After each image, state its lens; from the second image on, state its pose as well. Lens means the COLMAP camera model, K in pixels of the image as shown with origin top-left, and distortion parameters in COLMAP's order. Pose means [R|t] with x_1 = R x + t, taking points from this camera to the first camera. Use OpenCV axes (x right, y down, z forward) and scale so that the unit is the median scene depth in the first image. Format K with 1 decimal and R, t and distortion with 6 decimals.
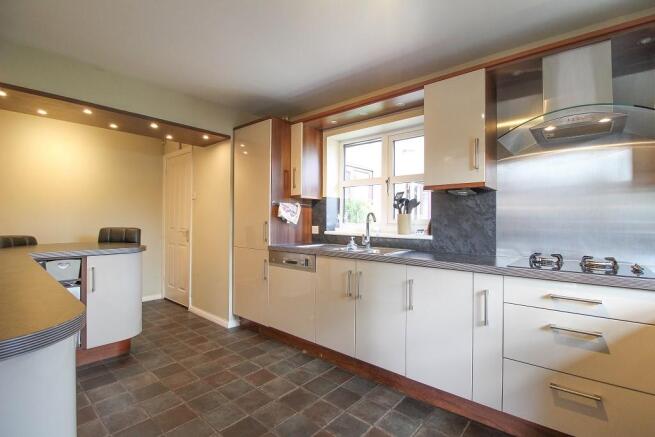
lens RADIAL K [[298.9, 0, 329.3], [0, 298.9, 220.3], [0, 0, 1]] dist [-0.016593, -0.006074]
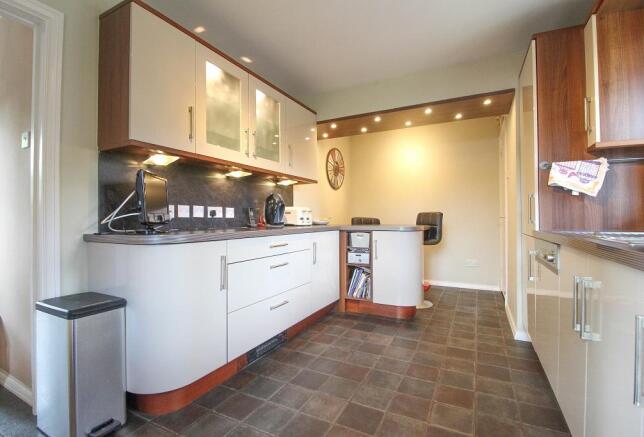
lens RADIAL K [[307.5, 0, 327.7], [0, 307.5, 234.9], [0, 0, 1]] dist [0.003787, -0.000556]
pose [[0.252347, 0.053100, -0.966179, 0.359175], [0.008777, 0.998326, 0.057159, 0.052215], [0.967597, -0.022904, 0.251458, 0.406067]]
